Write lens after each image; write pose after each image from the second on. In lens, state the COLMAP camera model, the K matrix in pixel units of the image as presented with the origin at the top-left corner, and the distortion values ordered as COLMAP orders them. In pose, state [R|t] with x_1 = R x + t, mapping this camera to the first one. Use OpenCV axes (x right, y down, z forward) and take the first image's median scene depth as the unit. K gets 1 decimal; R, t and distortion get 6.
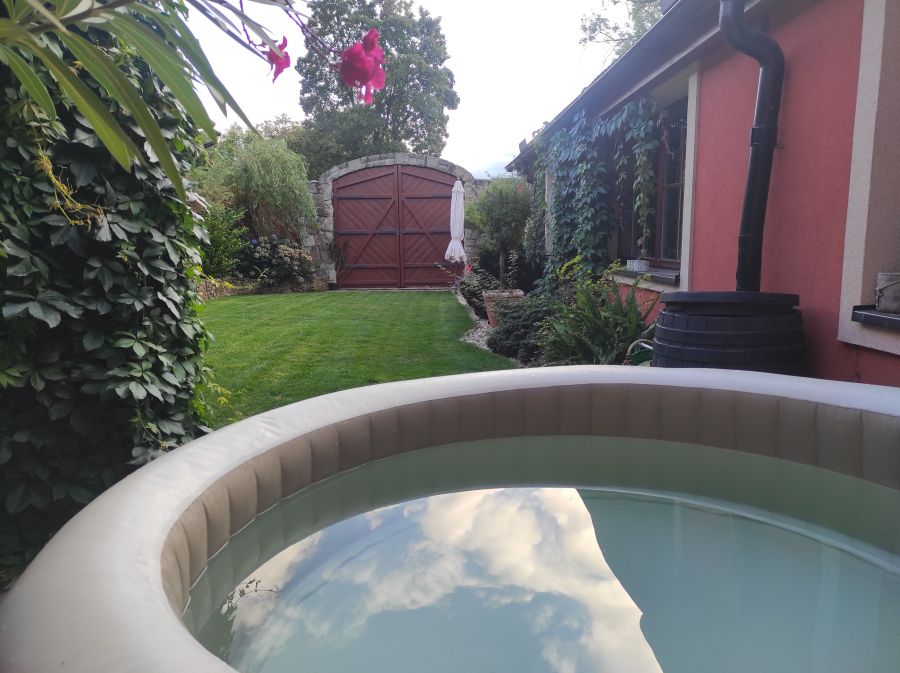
lens RADIAL K [[657.3, 0, 446.5], [0, 657.3, 341.0], [0, 0, 1]] dist [0.040675, -0.018476]
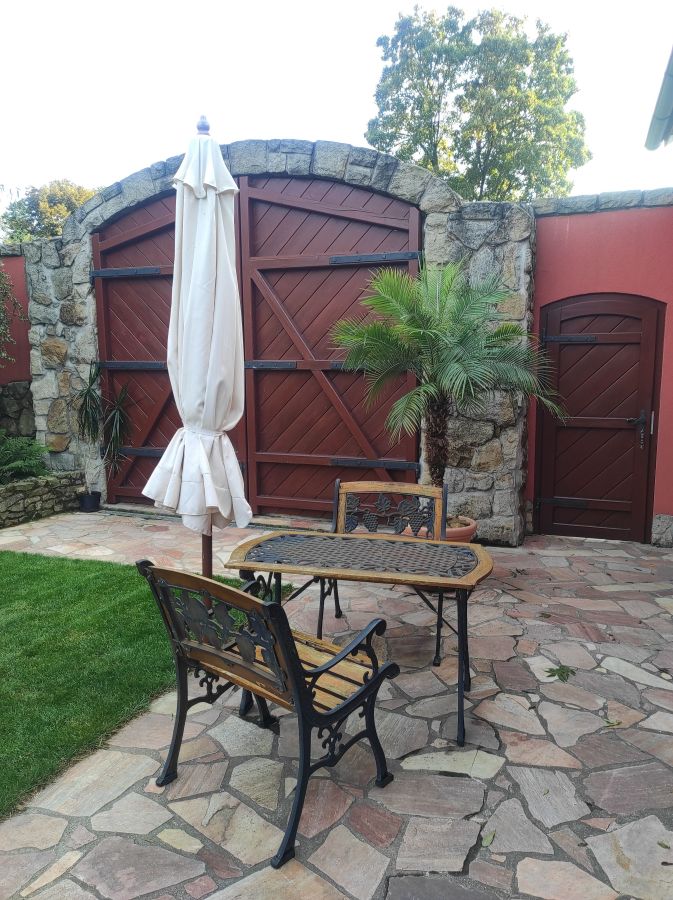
lens RADIAL K [[657.3, 0, 335.7], [0, 657.3, 445.9], [0, 0, 1]] dist [0.040675, -0.018476]
pose [[0.926072, 0.062800, -0.372085, 0.111798], [-0.069074, 0.997605, -0.003542, -0.125505], [0.370972, 0.028981, 0.928192, 0.689407]]
